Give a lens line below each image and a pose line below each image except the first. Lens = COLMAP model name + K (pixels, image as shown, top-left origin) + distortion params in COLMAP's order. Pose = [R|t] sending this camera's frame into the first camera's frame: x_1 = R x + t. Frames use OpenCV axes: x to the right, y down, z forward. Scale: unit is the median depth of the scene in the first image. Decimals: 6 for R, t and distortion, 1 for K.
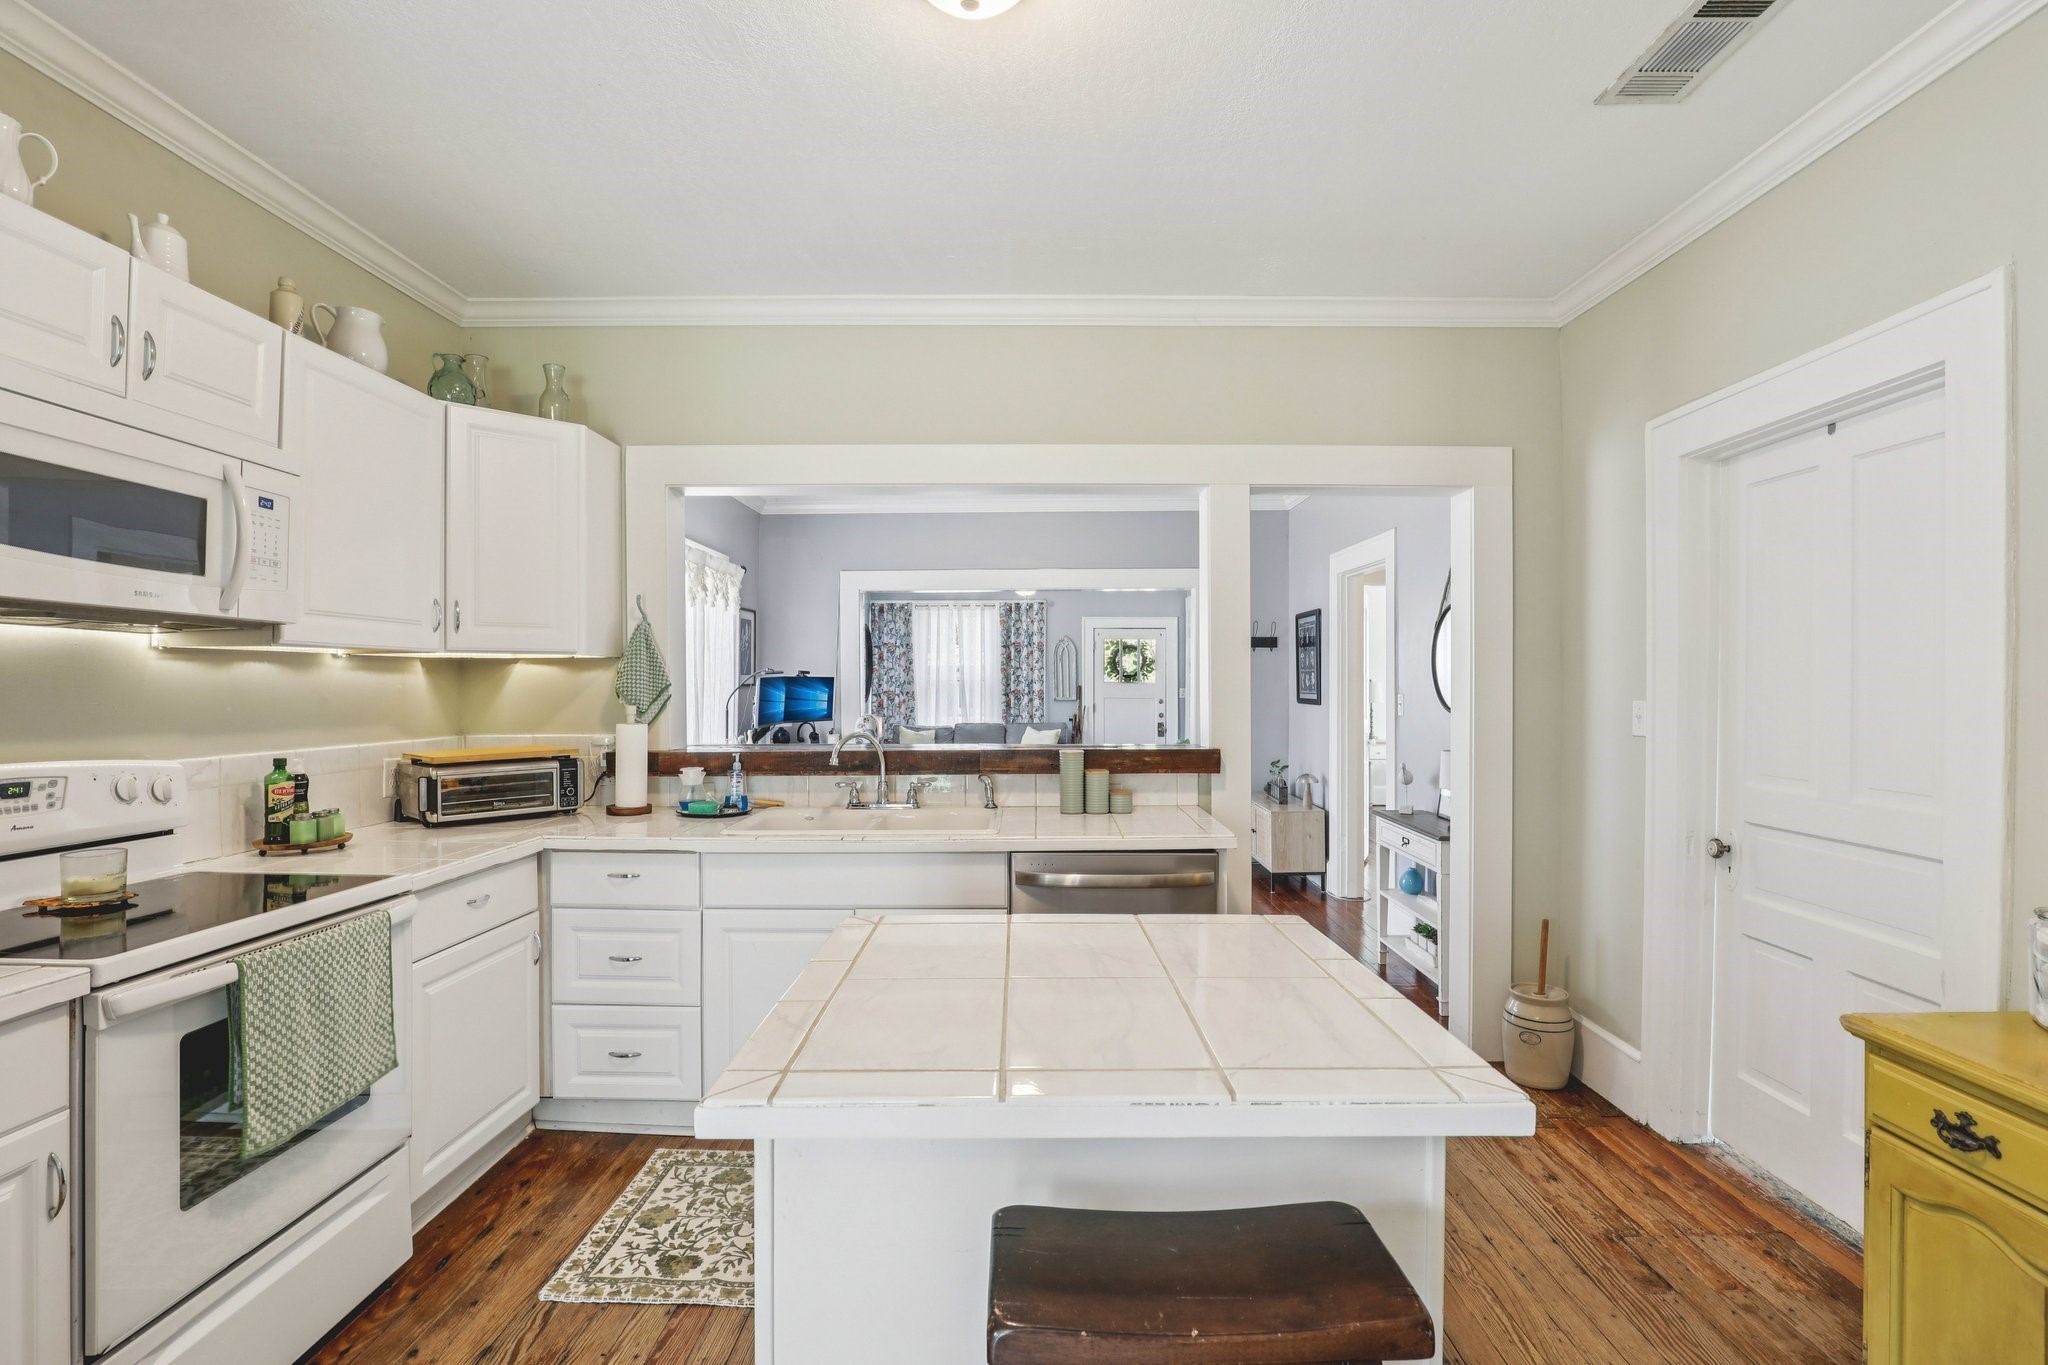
lens RADIAL K [[943.1, 0, 1030.5], [0, 943.1, 688.6], [0, 0, 1]] dist [-0.036235, 0.007838]
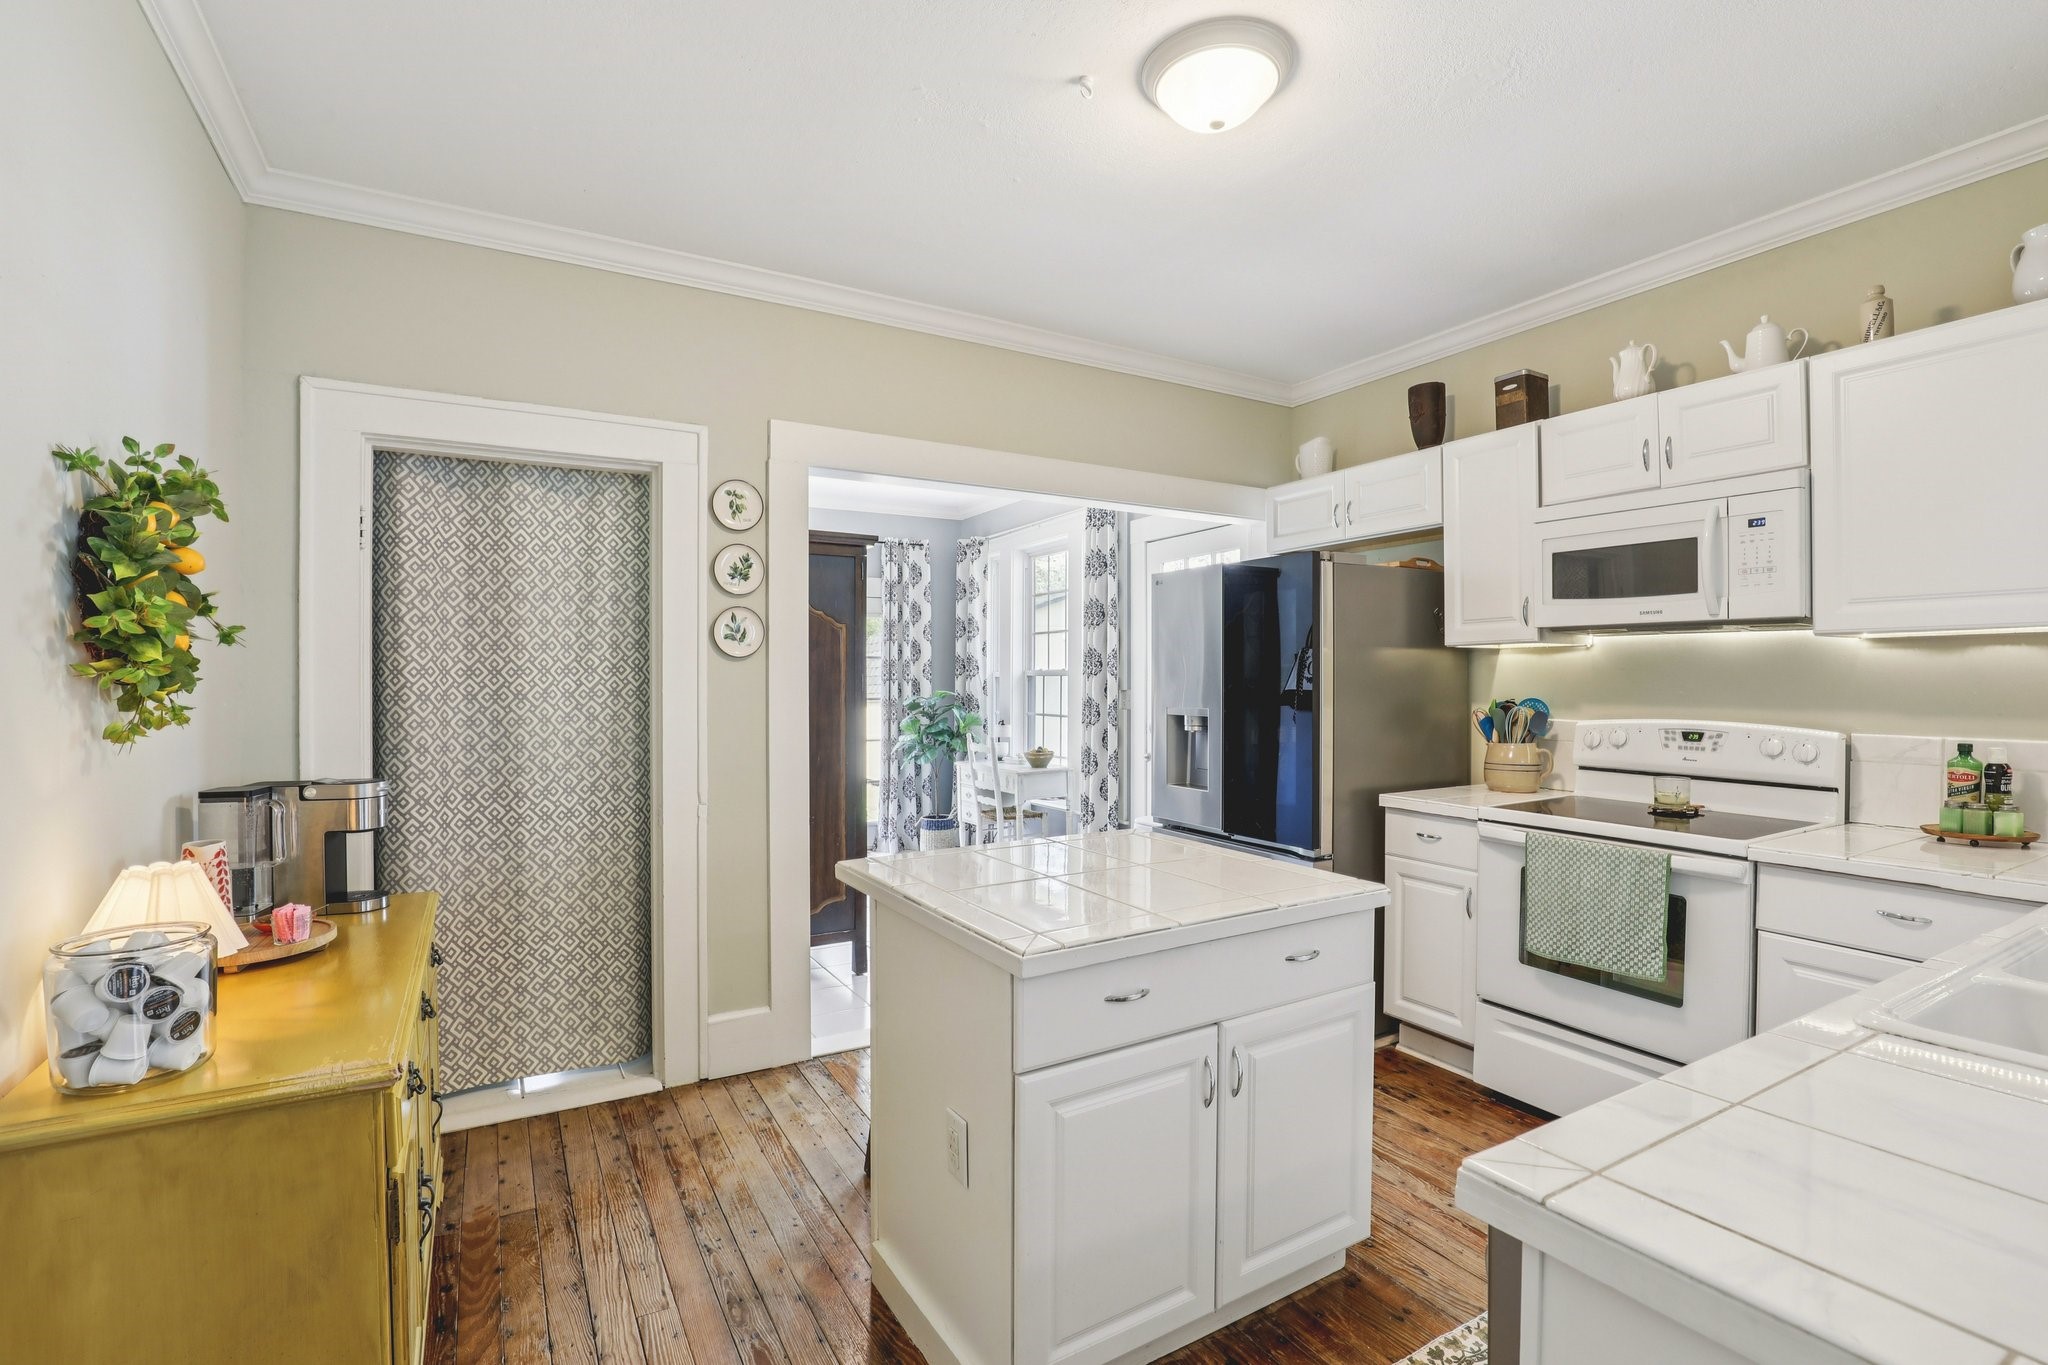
lens RADIAL K [[943.1, 0, 1030.5], [0, 943.1, 688.6], [0, 0, 1]] dist [-0.036235, 0.007838]
pose [[-0.853051, 0.005011, -0.521804, 0.207784], [-0.001128, 0.999934, 0.011447, 0.002584], [0.521827, 0.010353, -0.852989, 0.499285]]
